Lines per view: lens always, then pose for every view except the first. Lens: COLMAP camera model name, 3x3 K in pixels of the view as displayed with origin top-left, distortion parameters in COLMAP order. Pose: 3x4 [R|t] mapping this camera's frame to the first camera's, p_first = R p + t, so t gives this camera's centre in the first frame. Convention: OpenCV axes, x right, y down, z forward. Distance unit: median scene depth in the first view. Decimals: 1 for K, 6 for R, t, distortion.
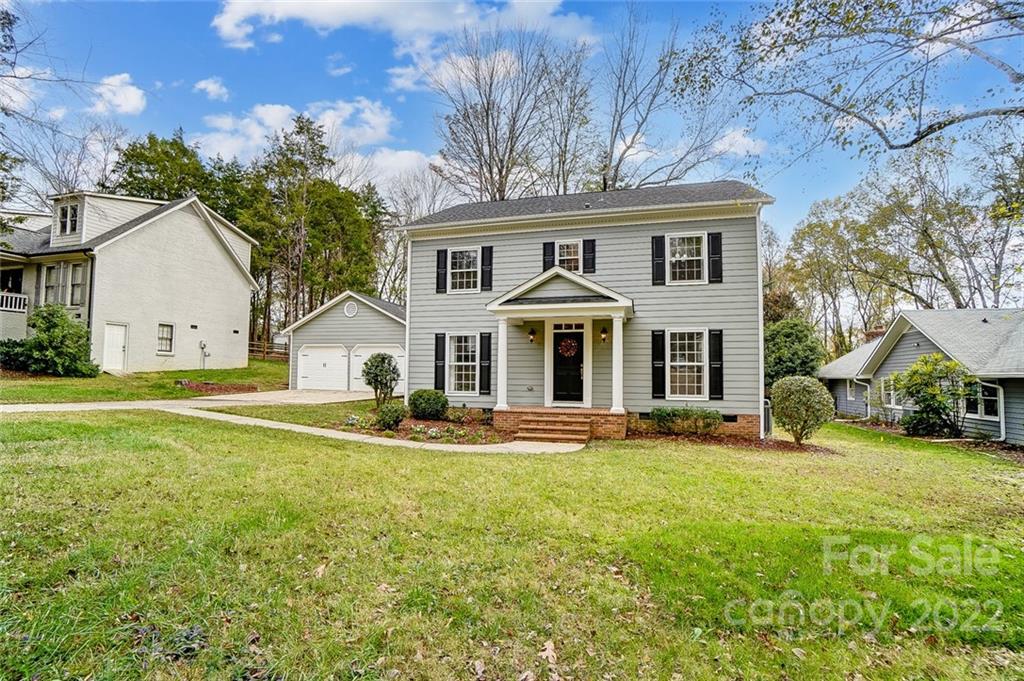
lens RADIAL K [[457.4, 0, 510.8], [0, 457.4, 349.2], [0, 0, 1]] dist [-0.054906, 0.015114]
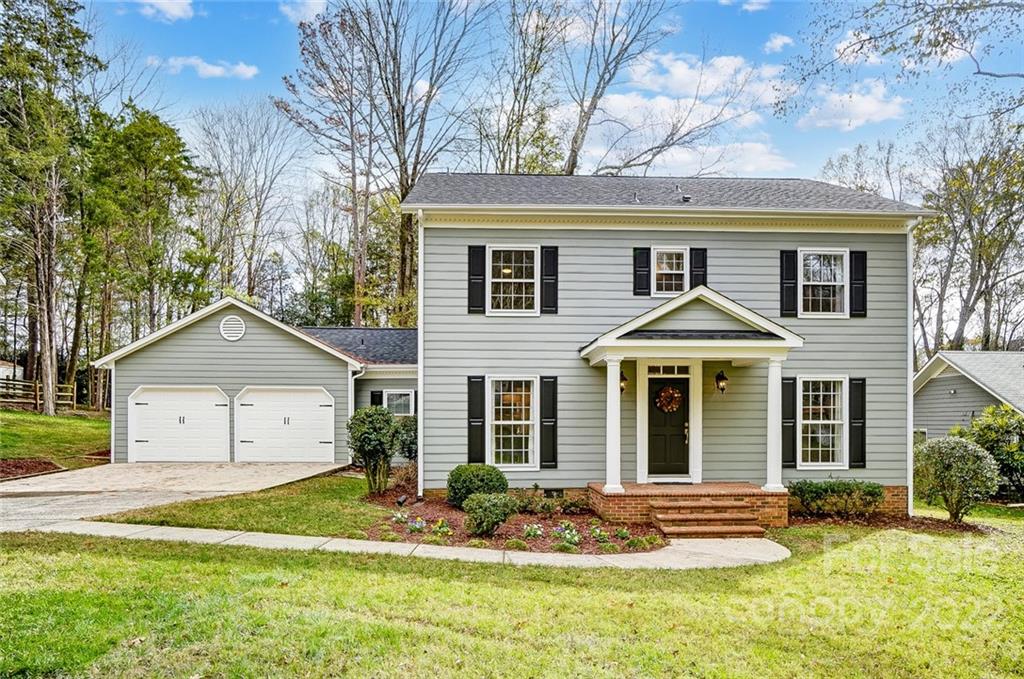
lens RADIAL K [[622.6, 0, 516.3], [0, 622.6, 412.0], [0, 0, 1]] dist [0.002166, 0.000582]
pose [[0.953402, -0.004223, 0.301673, -0.387455], [-0.008678, 0.999104, 0.041412, -0.021948], [-0.301578, -0.042100, 0.952512, 0.143556]]
